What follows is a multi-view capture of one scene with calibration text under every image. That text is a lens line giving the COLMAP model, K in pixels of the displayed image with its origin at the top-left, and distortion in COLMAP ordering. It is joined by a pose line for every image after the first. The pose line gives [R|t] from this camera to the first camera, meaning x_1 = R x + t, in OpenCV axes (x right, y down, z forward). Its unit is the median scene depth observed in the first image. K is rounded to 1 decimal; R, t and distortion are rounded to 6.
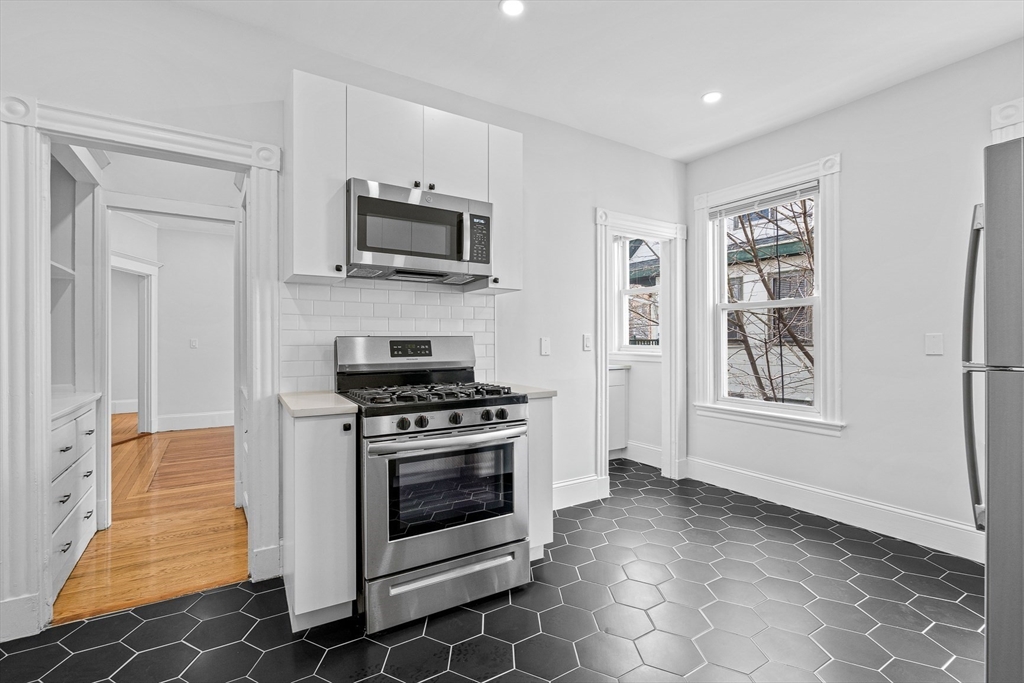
lens RADIAL K [[470.4, 0, 516.8], [0, 470.4, 341.8], [0, 0, 1]] dist [0.003766, -0.000357]
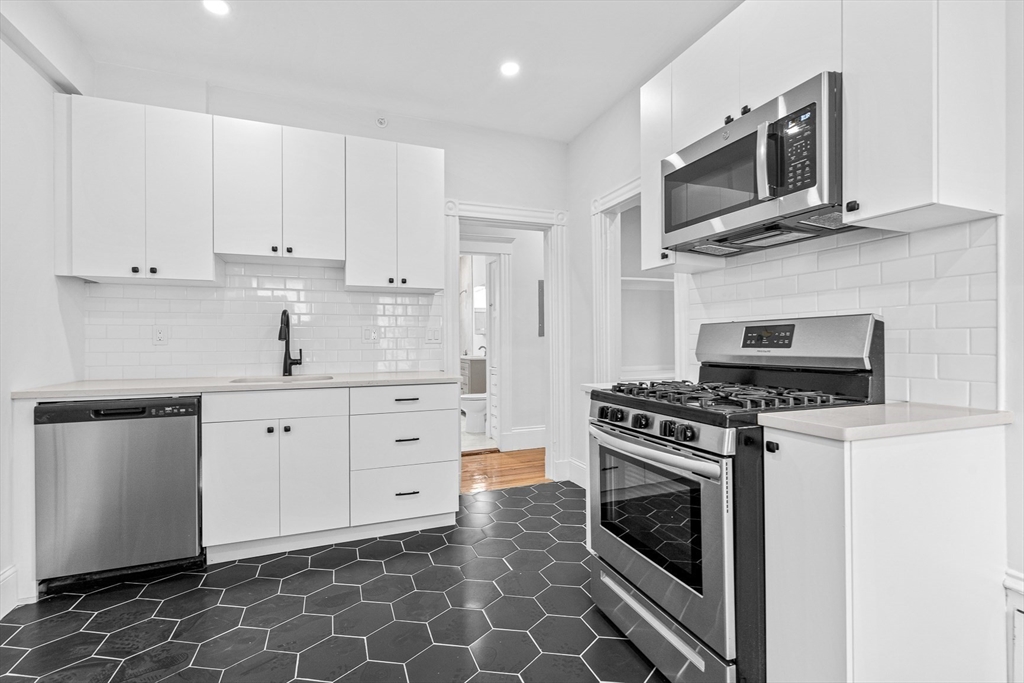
lens RADIAL K [[470.4, 0, 509.8], [0, 470.4, 340.1], [0, 0, 1]] dist [0.003766, -0.000357]
pose [[-0.196672, -0.002791, -0.980465, 0.571072], [0.004101, 0.999985, -0.003670, 0.020794], [0.980461, -0.004743, -0.196658, 0.757962]]
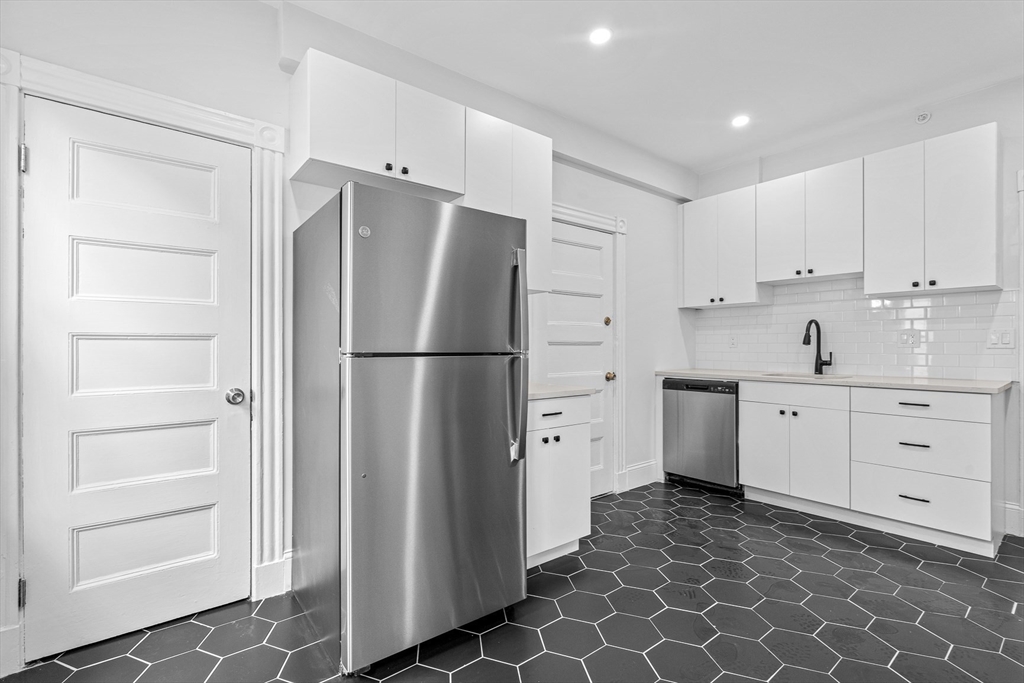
lens RADIAL K [[470.4, 0, 521.6], [0, 470.4, 341.9], [0, 0, 1]] dist [0.003766, -0.000357]
pose [[-0.992807, 0.001008, -0.119720, 0.579578], [0.001483, 0.999991, -0.003876, 0.011341], [0.119715, -0.004026, -0.992800, 1.271948]]
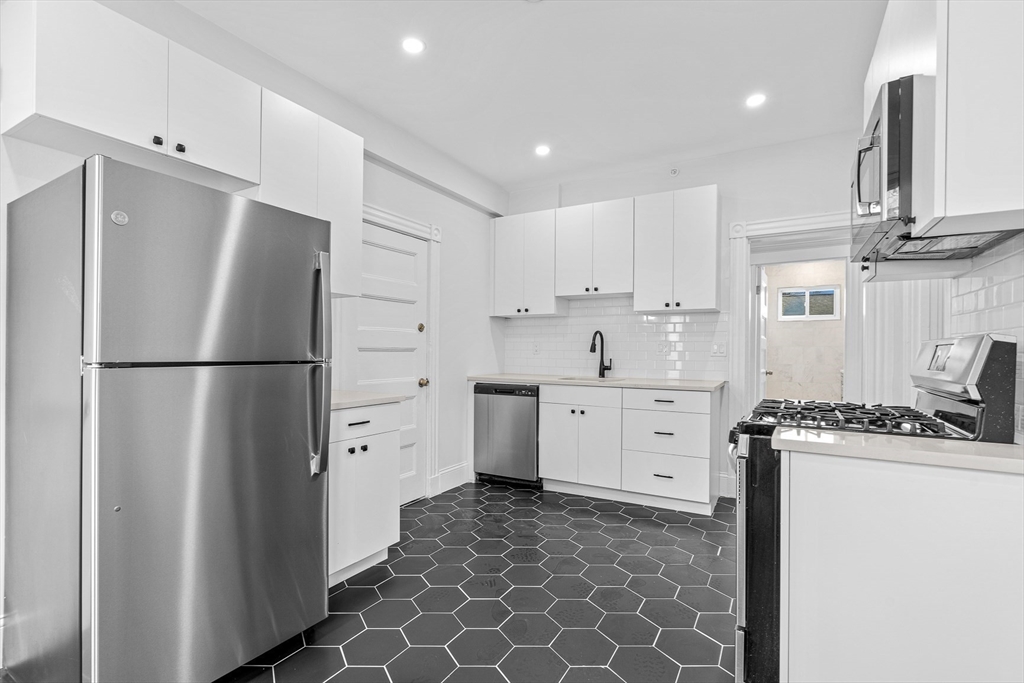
lens RADIAL K [[470.4, 0, 515.2], [0, 470.4, 350.5], [0, 0, 1]] dist [0.003766, -0.000357]
pose [[-0.882103, -0.004873, -0.471031, 0.572963], [-0.006782, 0.999974, 0.002356, 0.007301], [0.471007, 0.005273, -0.882114, 1.290231]]
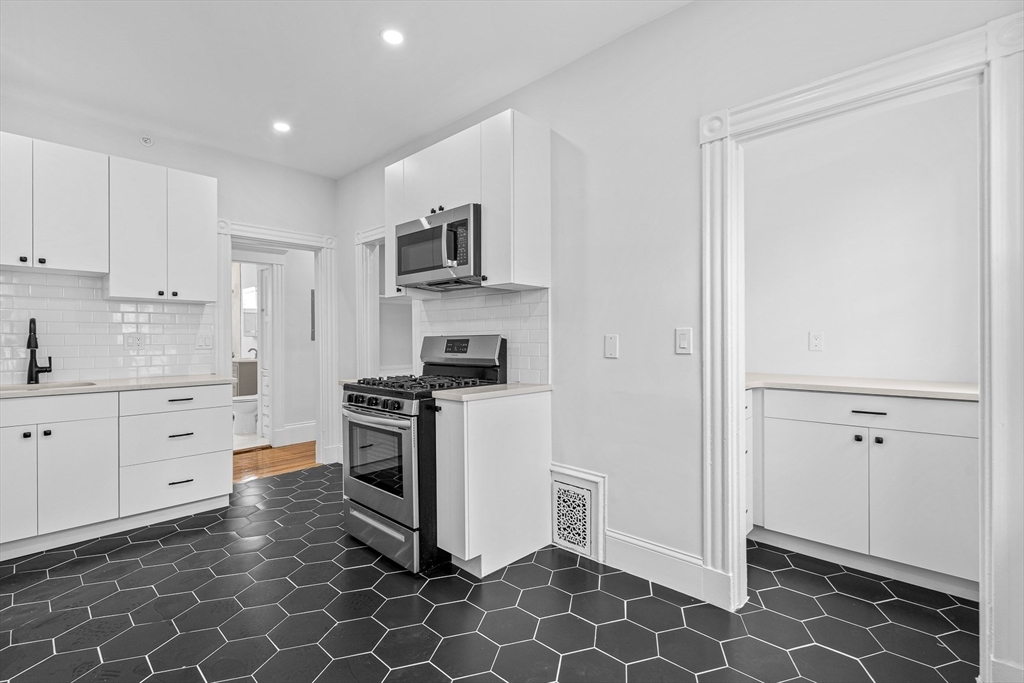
lens RADIAL K [[470.4, 0, 510.7], [0, 470.4, 337.9], [0, 0, 1]] dist [0.003766, -0.000357]
pose [[0.247434, -0.003444, -0.968899, 0.961437], [0.004587, 0.999987, -0.002383, -0.002781], [0.968894, -0.003854, 0.247447, 0.844633]]
